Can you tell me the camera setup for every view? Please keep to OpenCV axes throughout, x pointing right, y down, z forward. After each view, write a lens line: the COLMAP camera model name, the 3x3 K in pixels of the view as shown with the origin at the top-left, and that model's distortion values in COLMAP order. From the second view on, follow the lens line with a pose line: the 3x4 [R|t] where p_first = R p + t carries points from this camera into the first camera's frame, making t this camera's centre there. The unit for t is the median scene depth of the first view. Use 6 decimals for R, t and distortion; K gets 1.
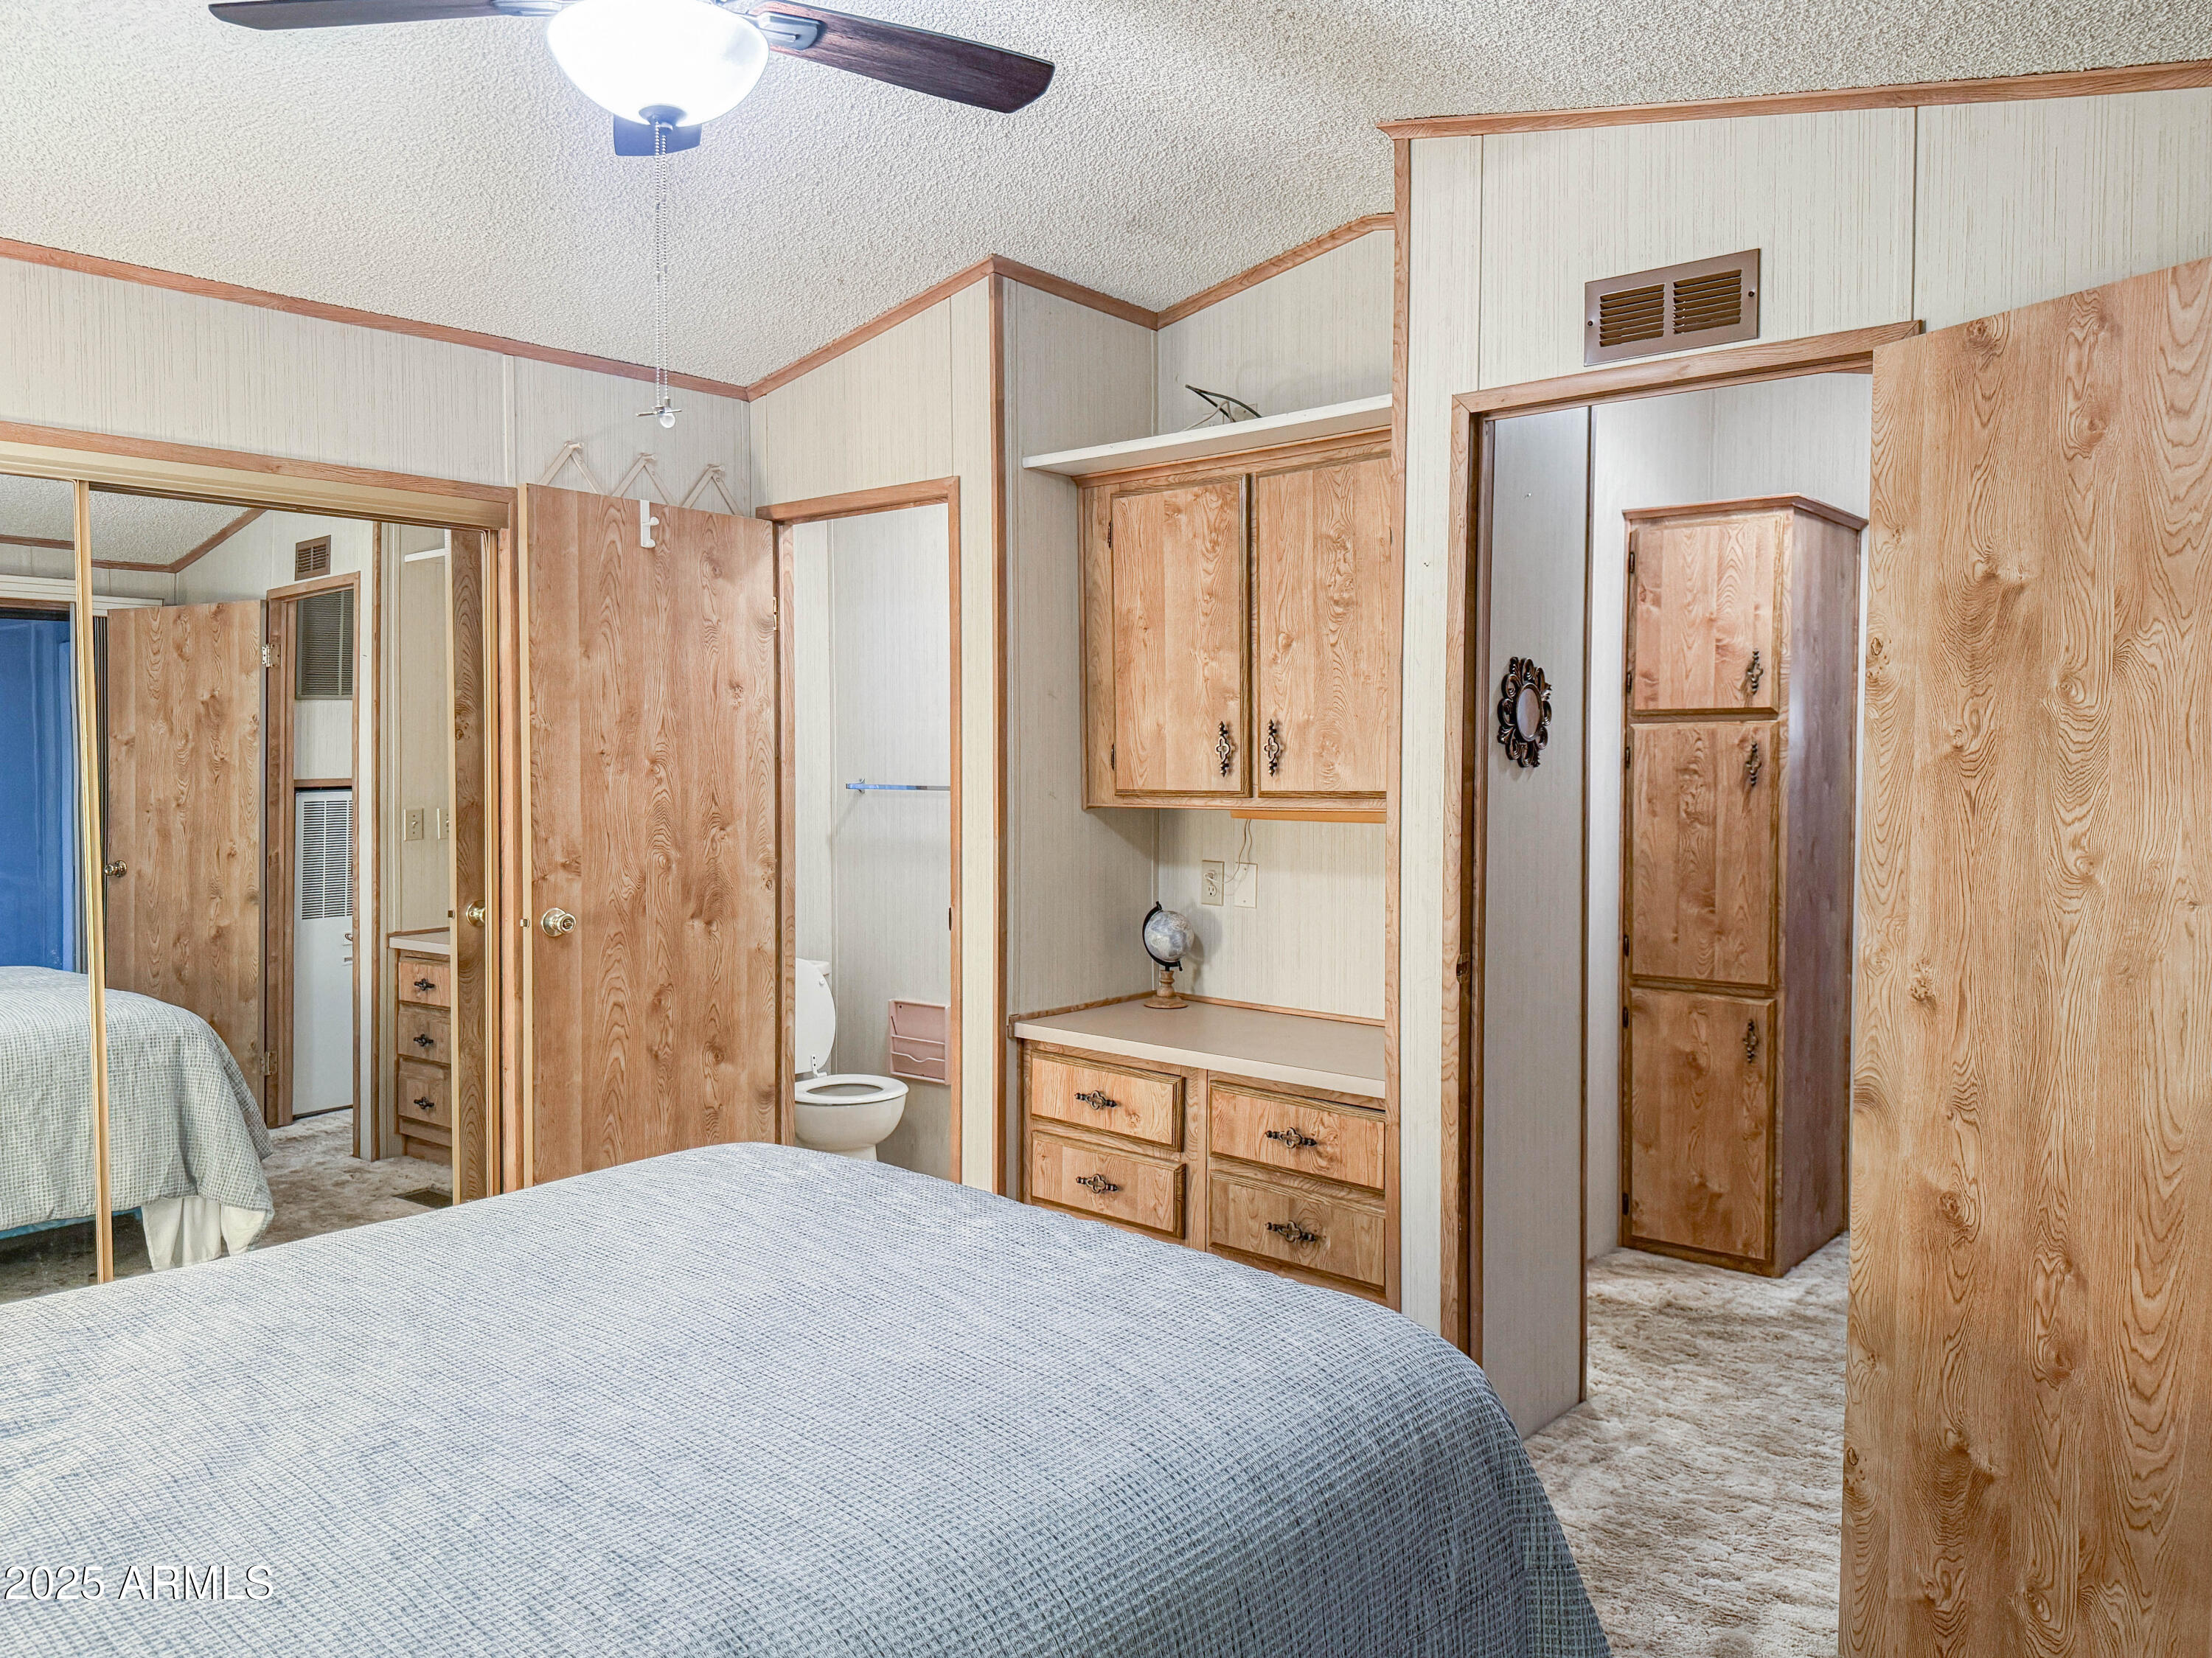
lens RADIAL K [[1577.9, 0, 1114.2], [0, 1577.9, 832.5], [0, 0, 1]] dist [0.111520, -0.173573]
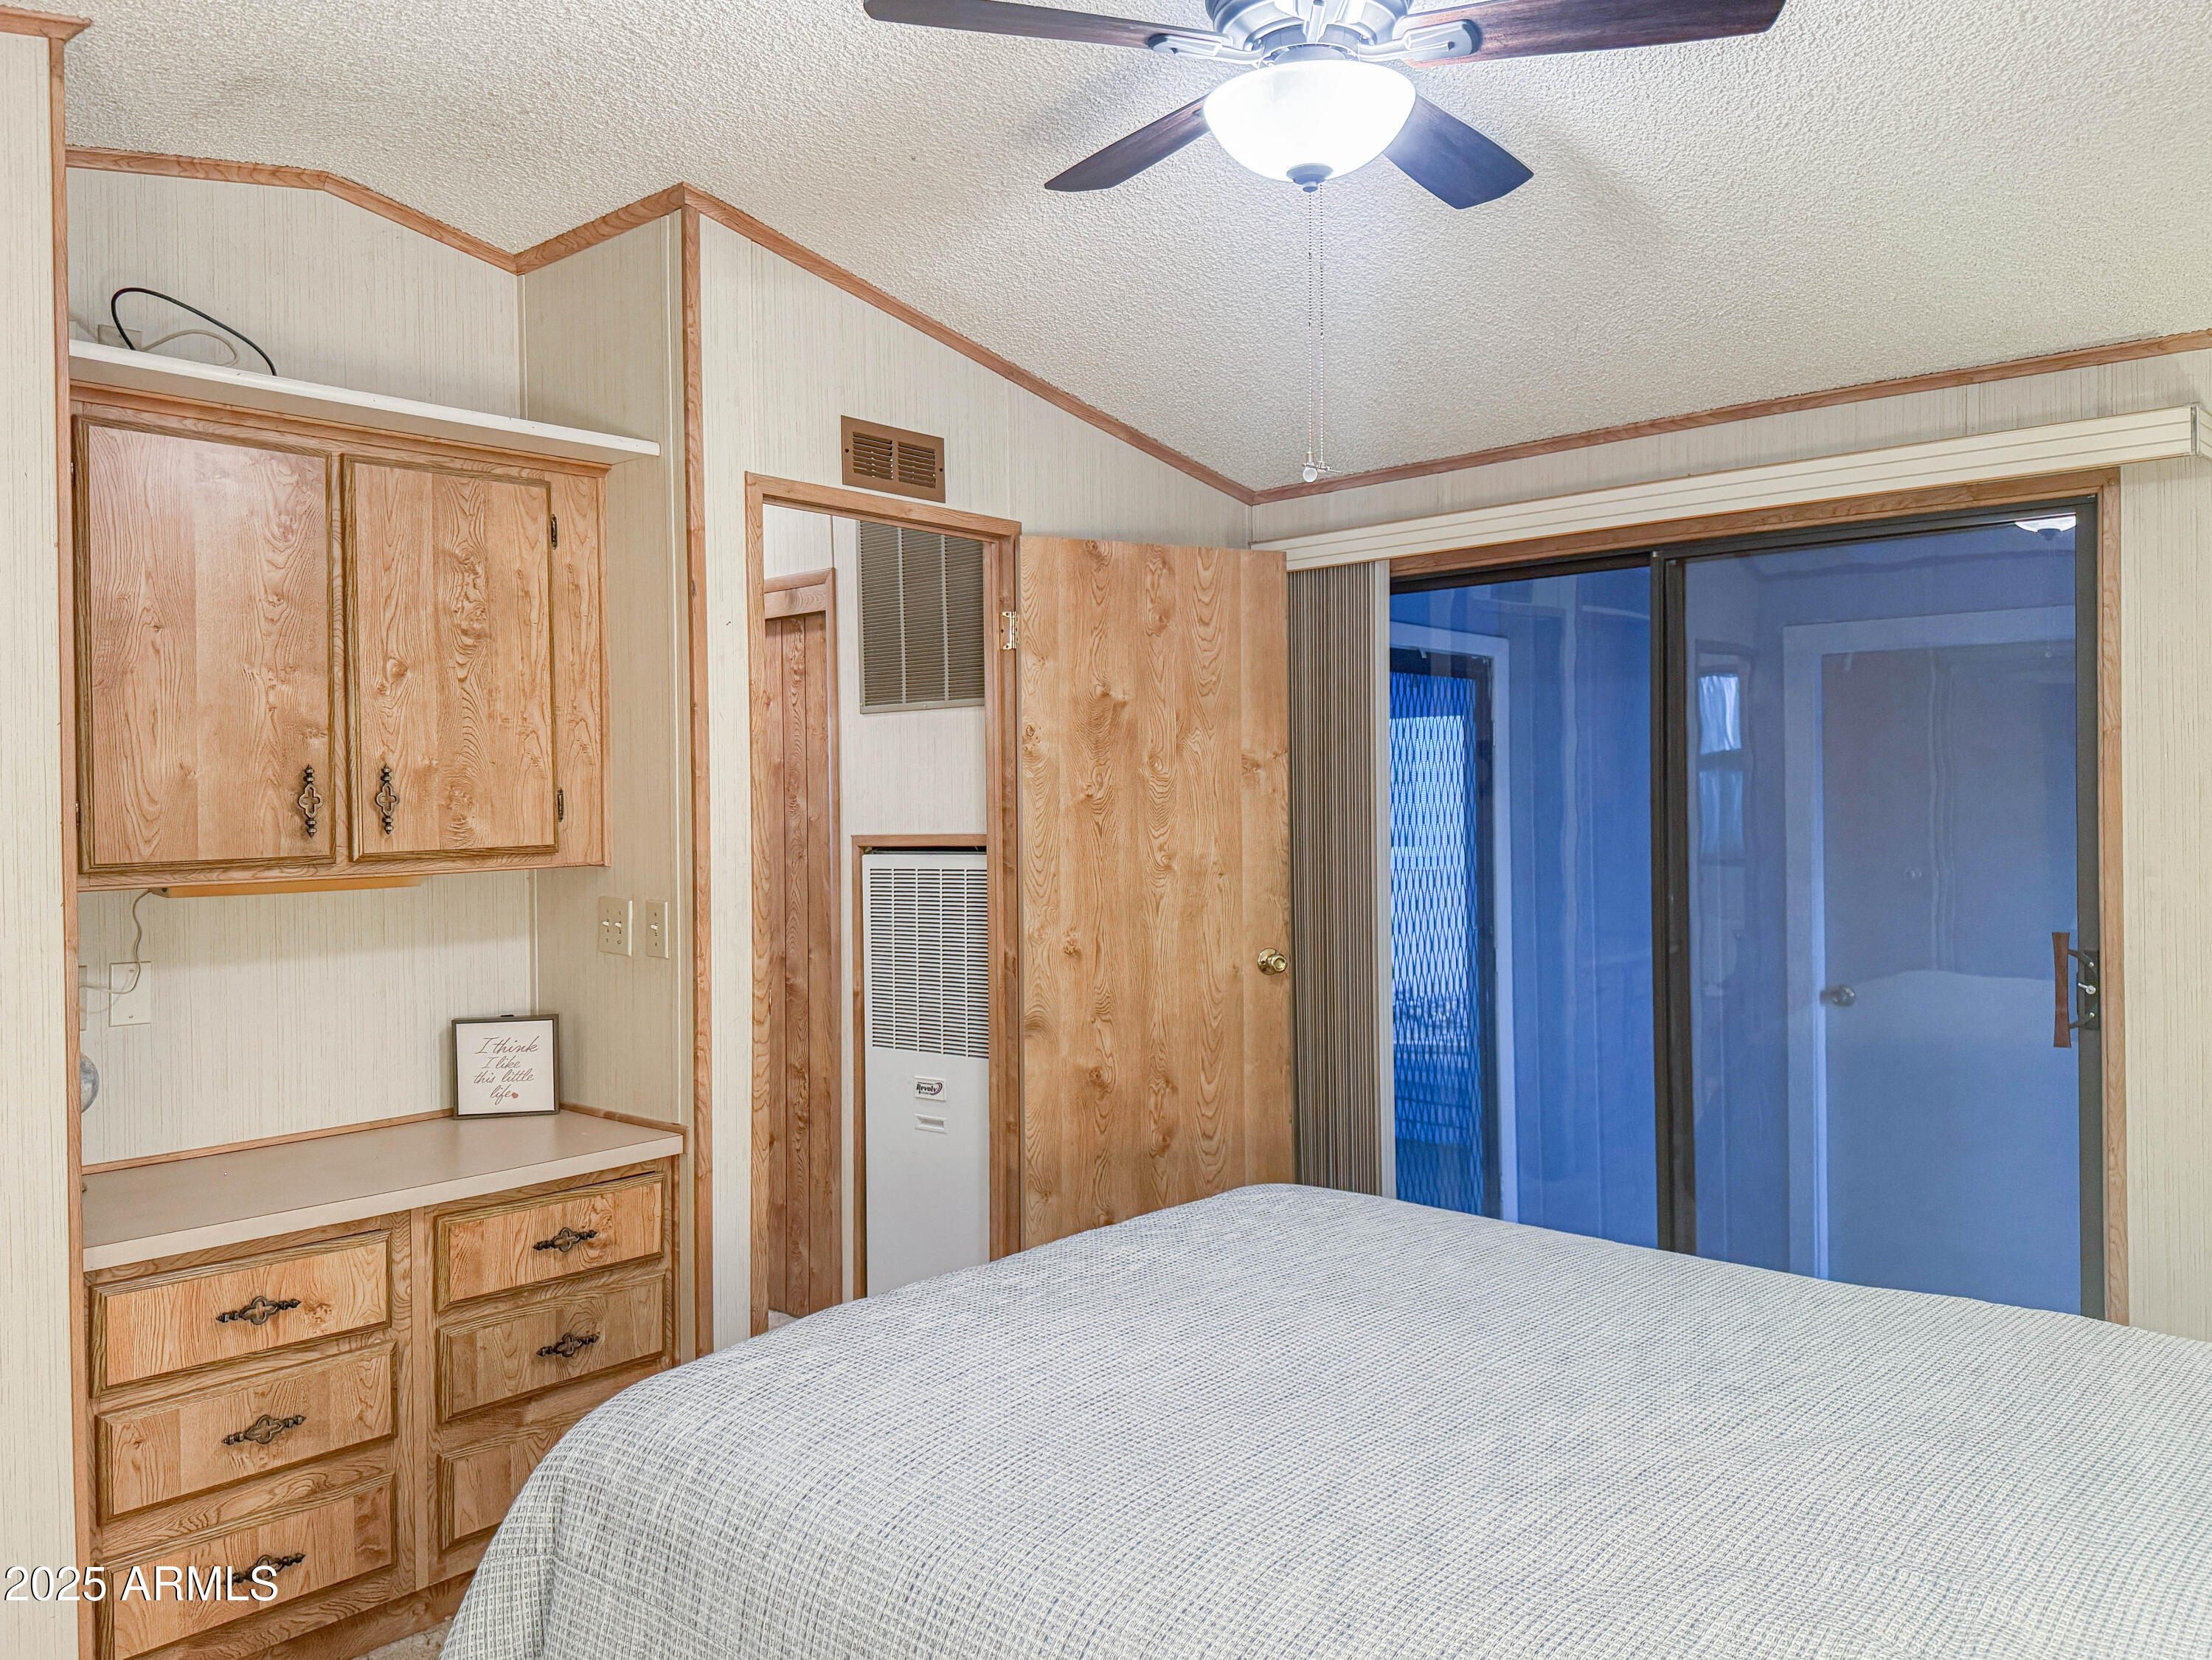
lens RADIAL K [[1581.4, 0, 1108.2], [0, 1581.4, 822.6], [0, 0, 1]] dist [0.098416, -0.182152]
pose [[0.013331, -0.017702, 0.999754, -1.043990], [0.059346, 0.998095, 0.016881, -0.049095], [-0.998148, 0.059106, 0.014356, 0.909577]]
